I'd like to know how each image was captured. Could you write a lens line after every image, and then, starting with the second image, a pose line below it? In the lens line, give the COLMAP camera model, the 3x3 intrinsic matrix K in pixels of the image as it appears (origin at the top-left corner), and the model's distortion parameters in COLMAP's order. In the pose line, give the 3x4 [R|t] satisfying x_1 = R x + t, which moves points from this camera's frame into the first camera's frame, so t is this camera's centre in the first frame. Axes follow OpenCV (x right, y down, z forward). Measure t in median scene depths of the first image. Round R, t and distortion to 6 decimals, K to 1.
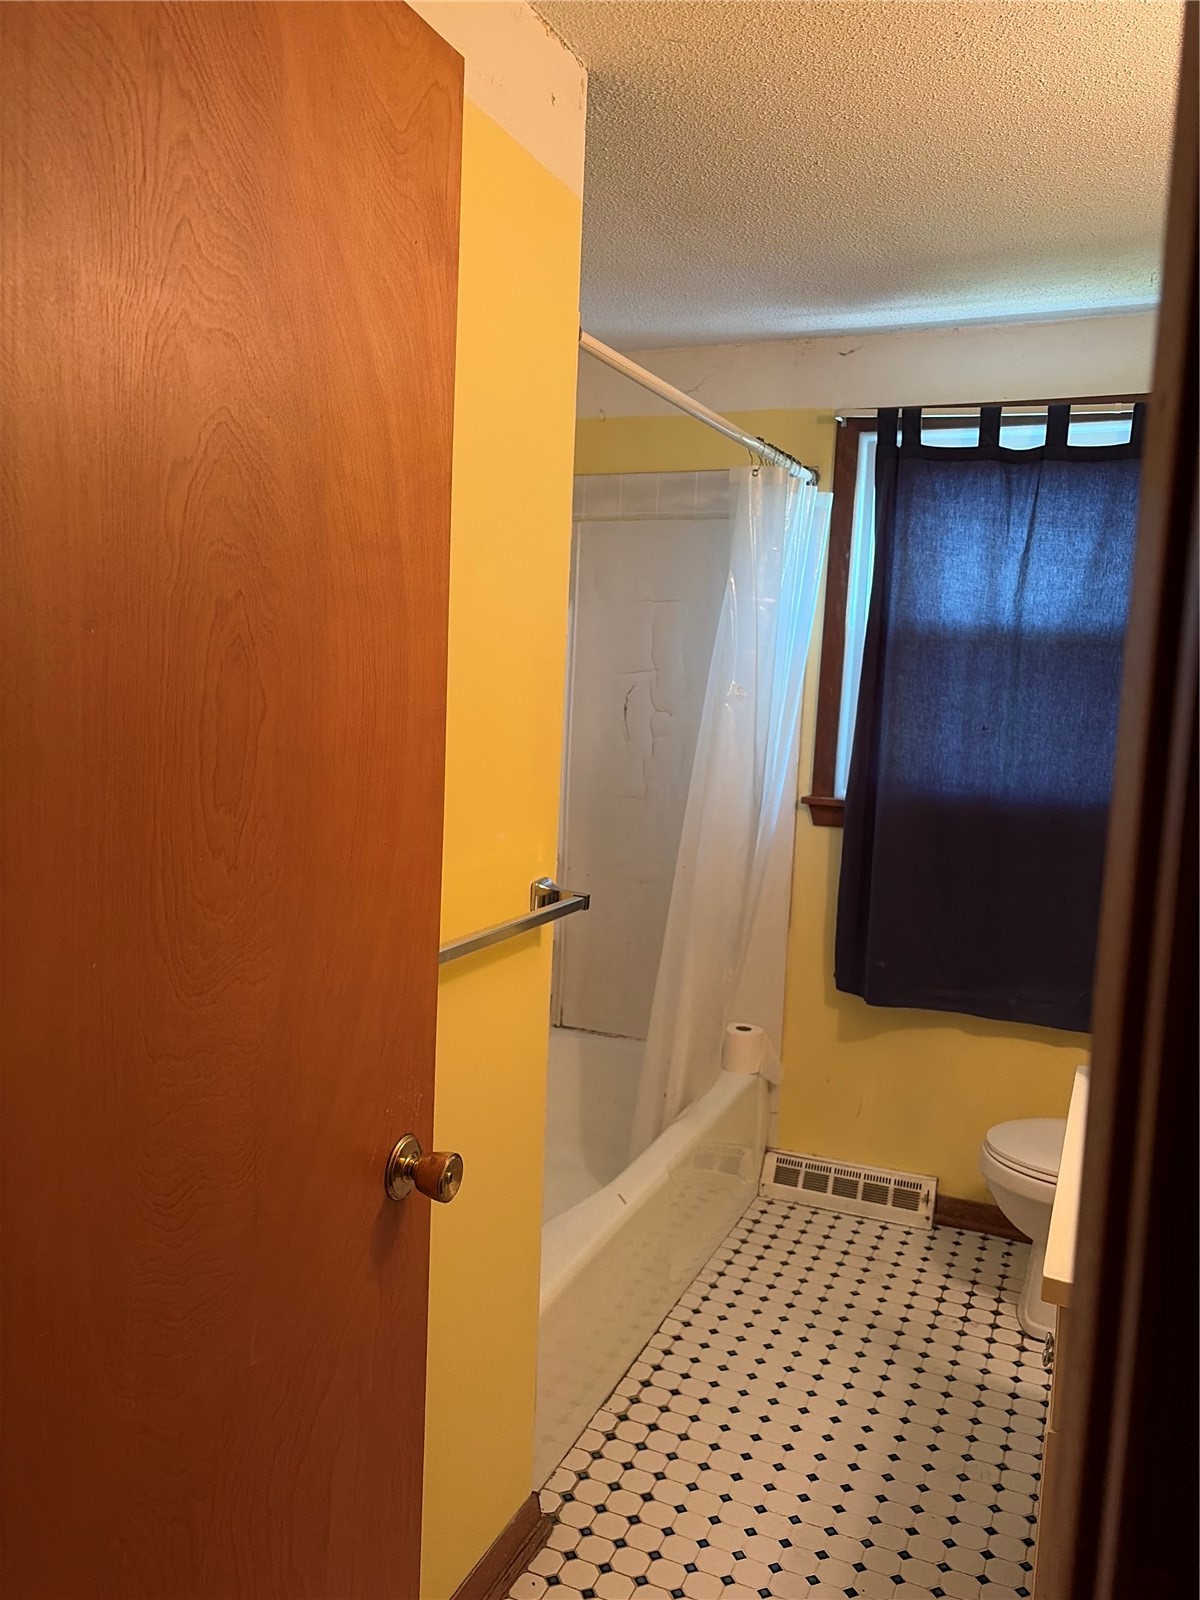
lens RADIAL K [[1196.3, 0, 595.2], [0, 1196.3, 801.6], [0, 0, 1]] dist [0.000433, -0.013707]
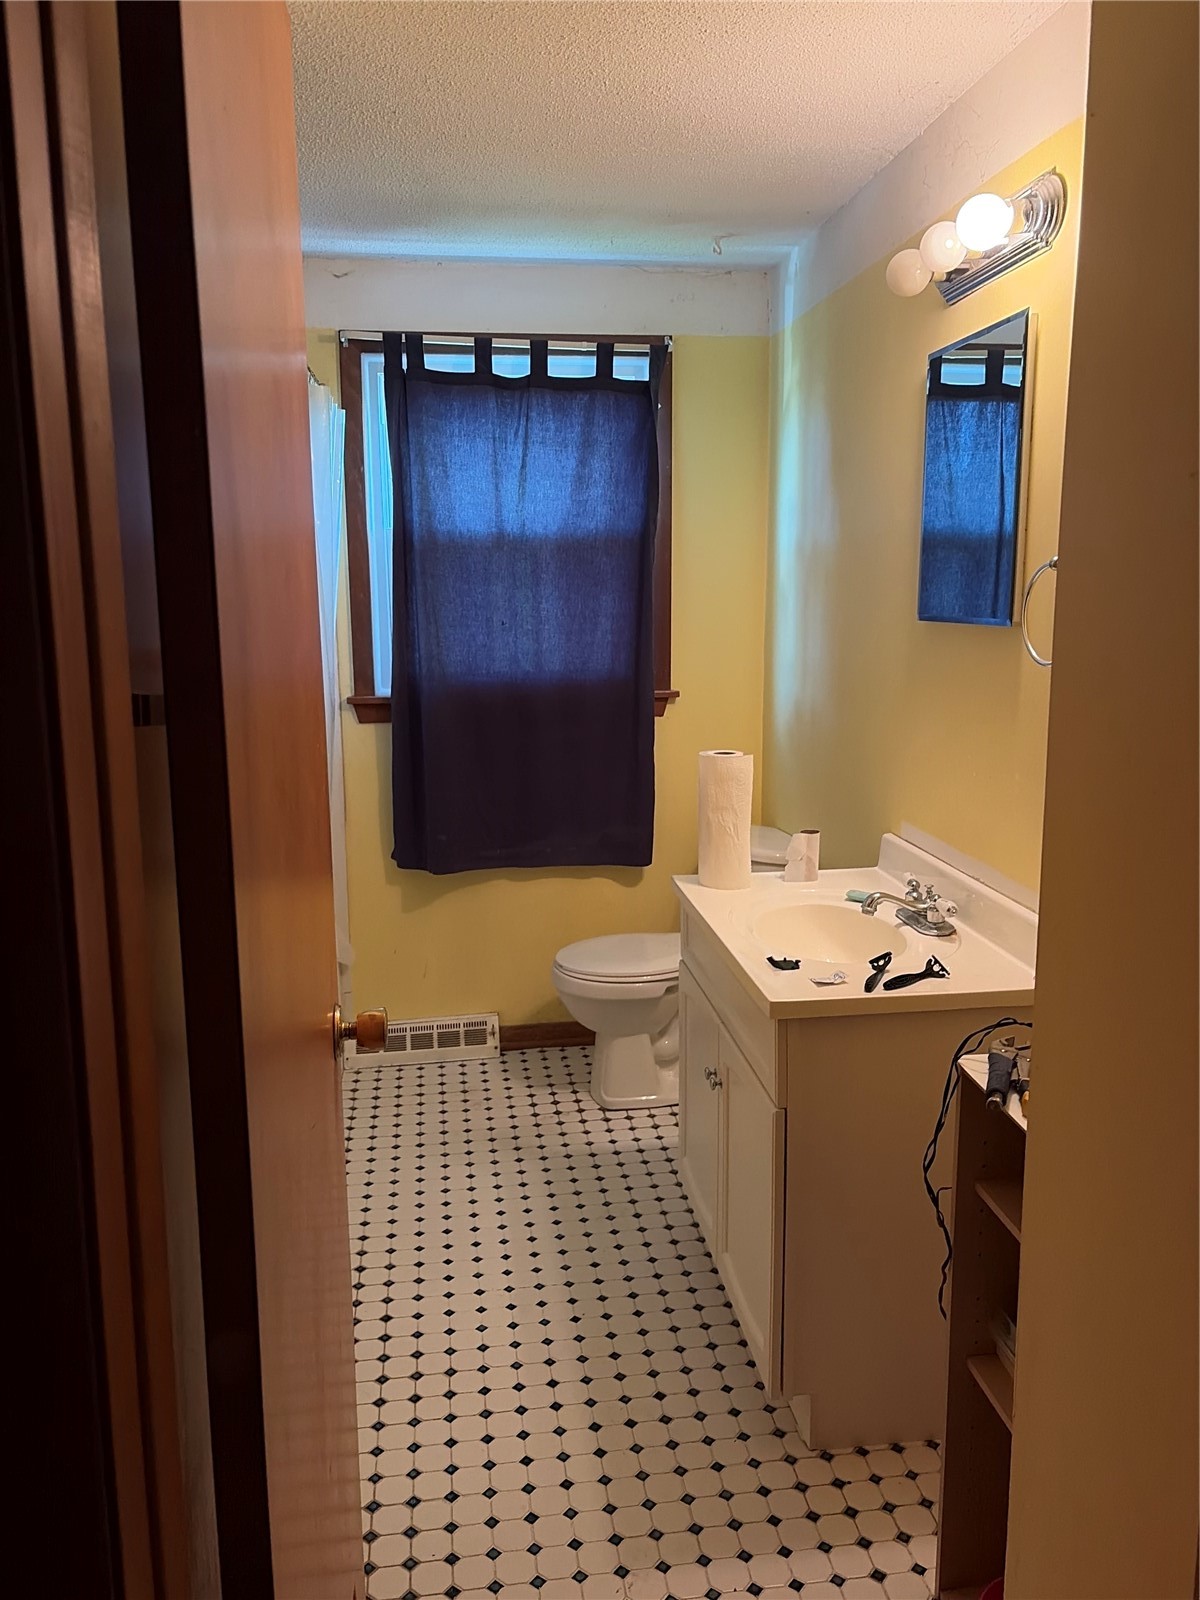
lens RADIAL K [[1196.3, 0, 613.8], [0, 1196.3, 801.3], [0, 0, 1]] dist [0.000433, -0.013707]
pose [[0.842327, -0.143966, 0.519383, -0.212822], [0.099964, 0.988675, 0.111929, -0.009734], [-0.529615, -0.042361, 0.847180, -0.044193]]
